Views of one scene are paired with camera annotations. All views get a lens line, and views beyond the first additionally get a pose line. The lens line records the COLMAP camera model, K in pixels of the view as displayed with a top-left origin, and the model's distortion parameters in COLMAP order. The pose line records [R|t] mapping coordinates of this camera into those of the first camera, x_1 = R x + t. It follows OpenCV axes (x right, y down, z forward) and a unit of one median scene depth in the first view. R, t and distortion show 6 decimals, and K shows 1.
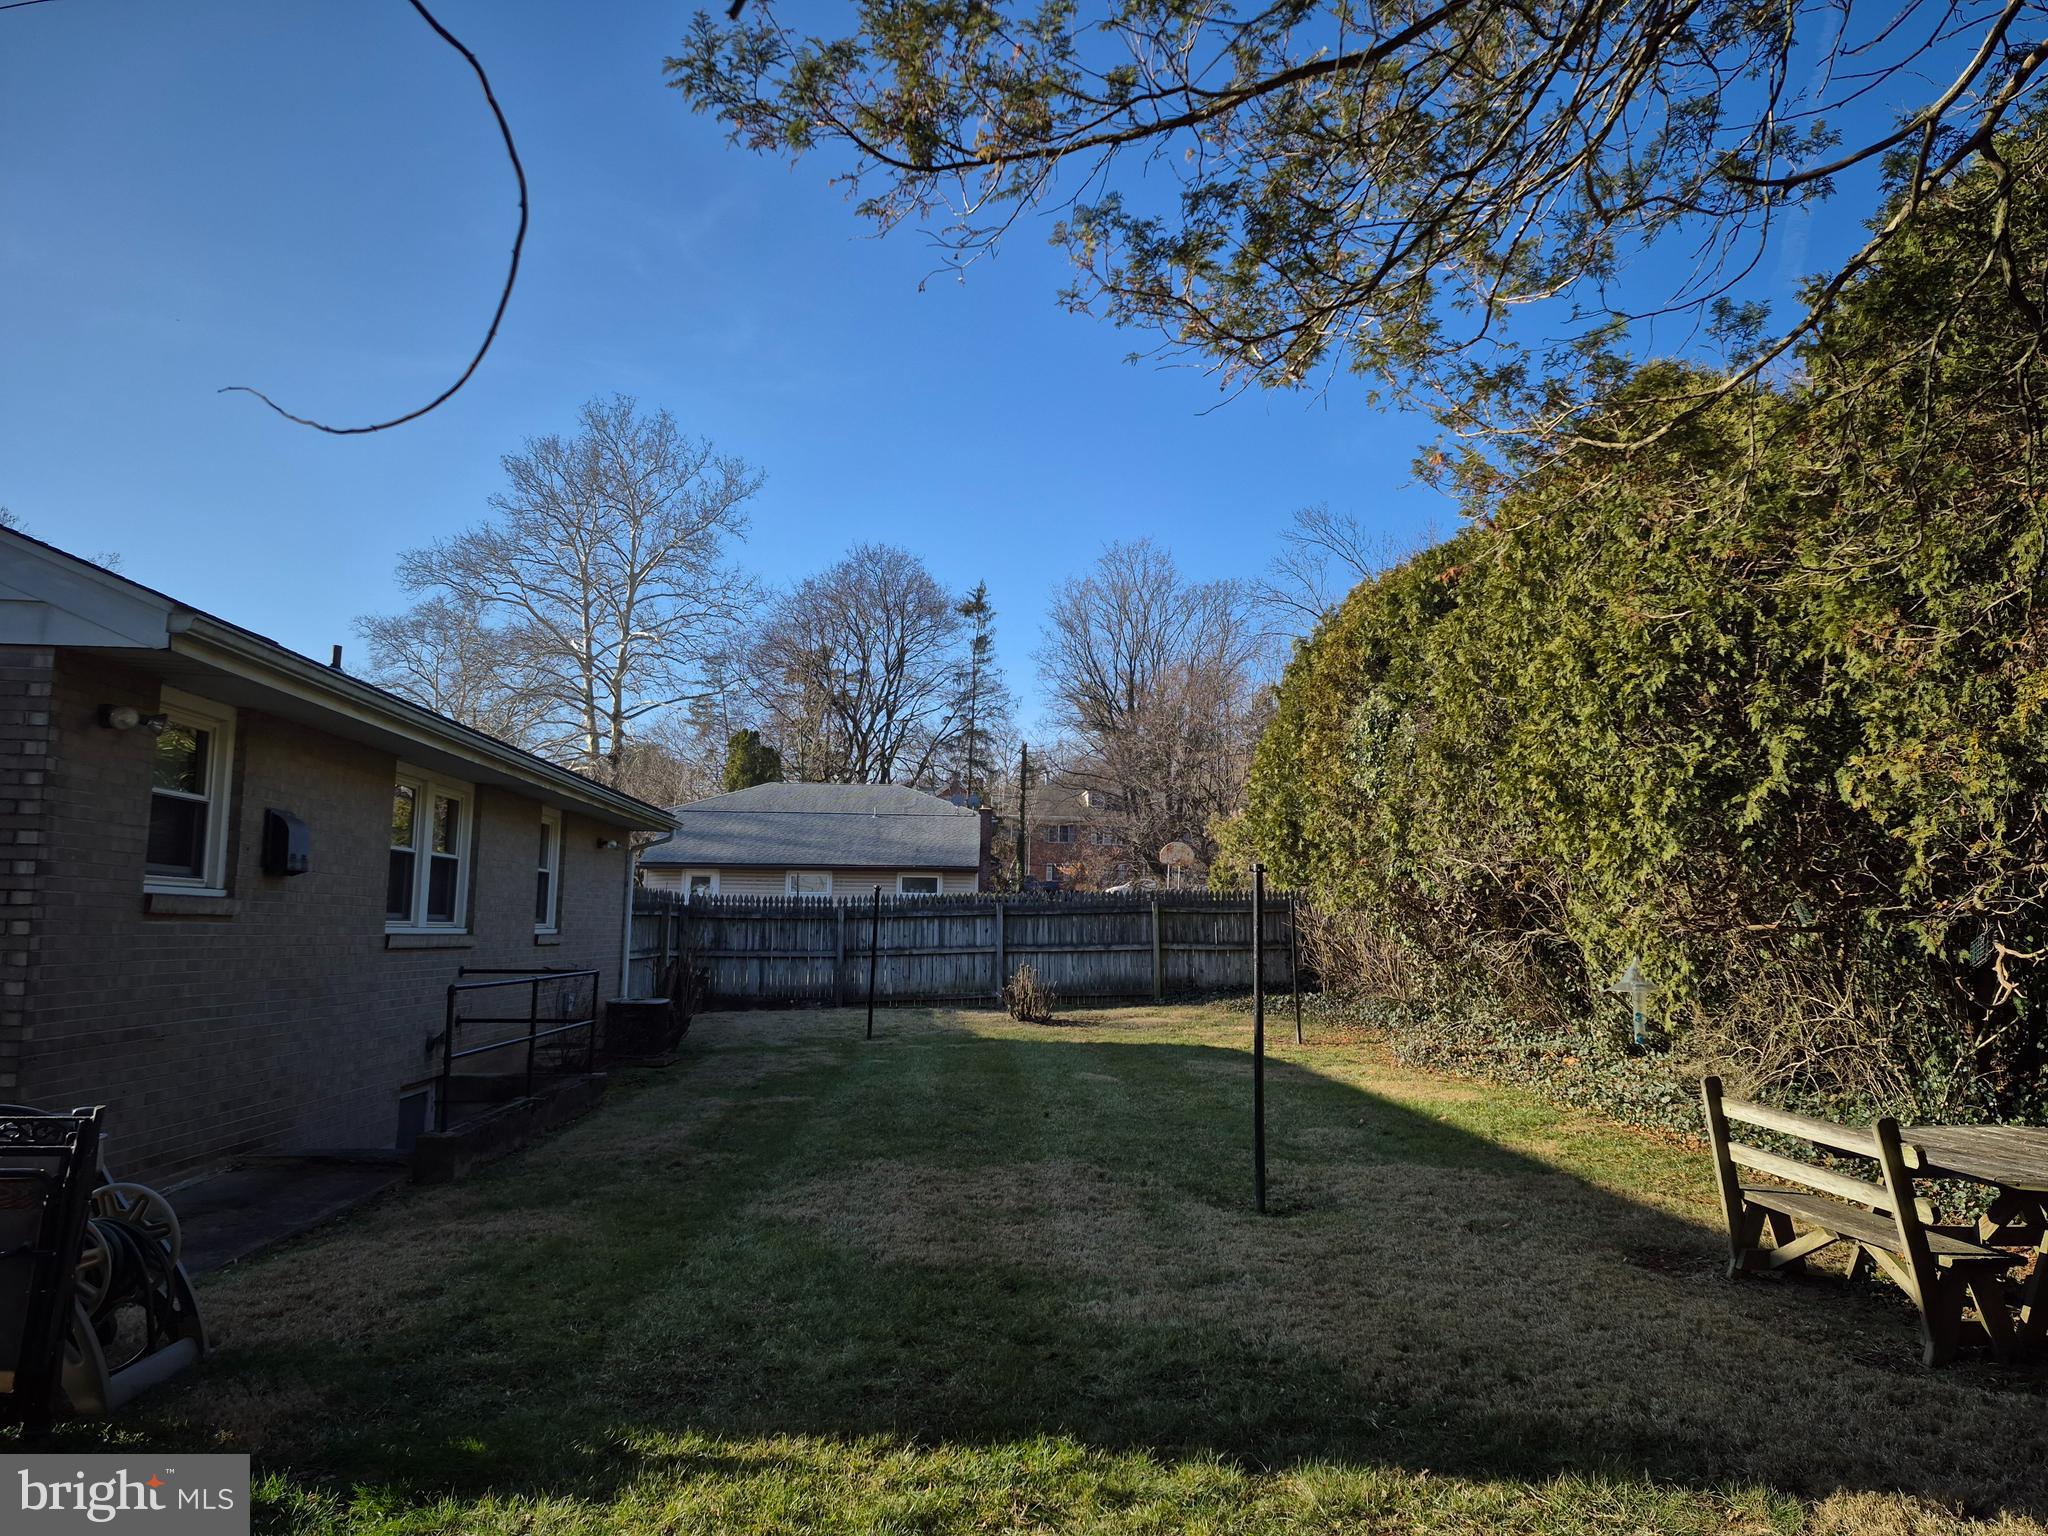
lens RADIAL K [[1380.6, 0, 1024.0], [0, 1380.6, 768.0], [0, 0, 1]] dist [0.112129, -0.131145]
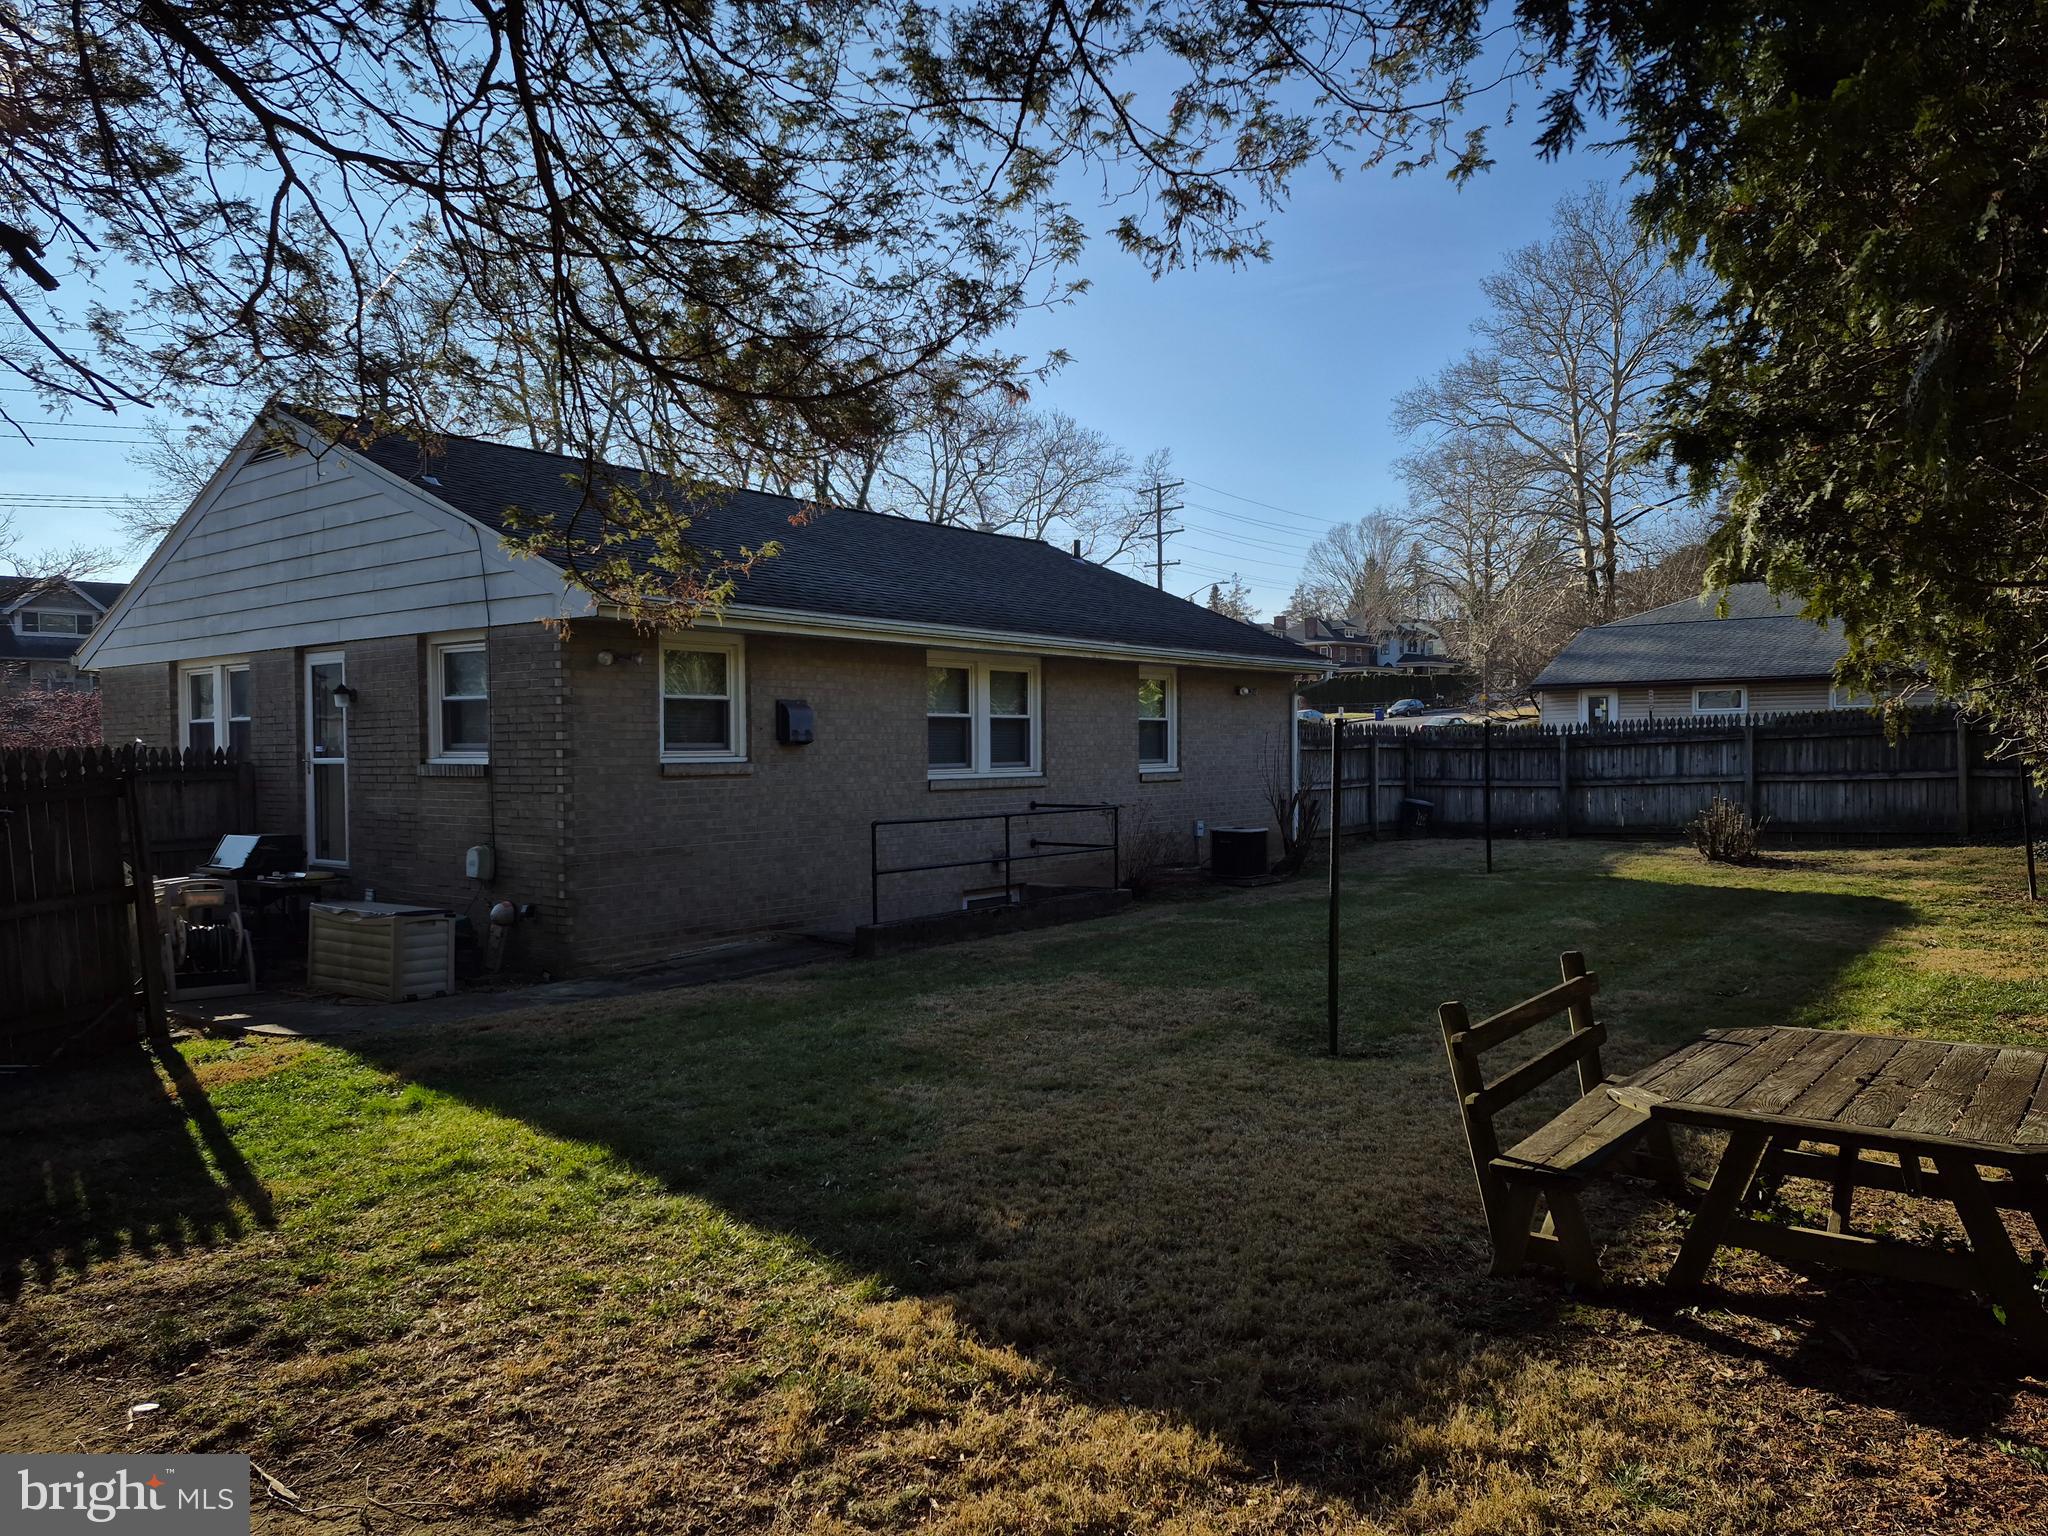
lens RADIAL K [[1379.7, 0, 1028.6], [0, 1379.7, 744.5], [0, 0, 1]] dist [0.113135, -0.128116]
pose [[0.738269, -0.023854, -0.674085, 0.355648], [0.100301, 0.992146, 0.074742, -0.003621], [0.667008, -0.122791, 0.734863, 0.064729]]
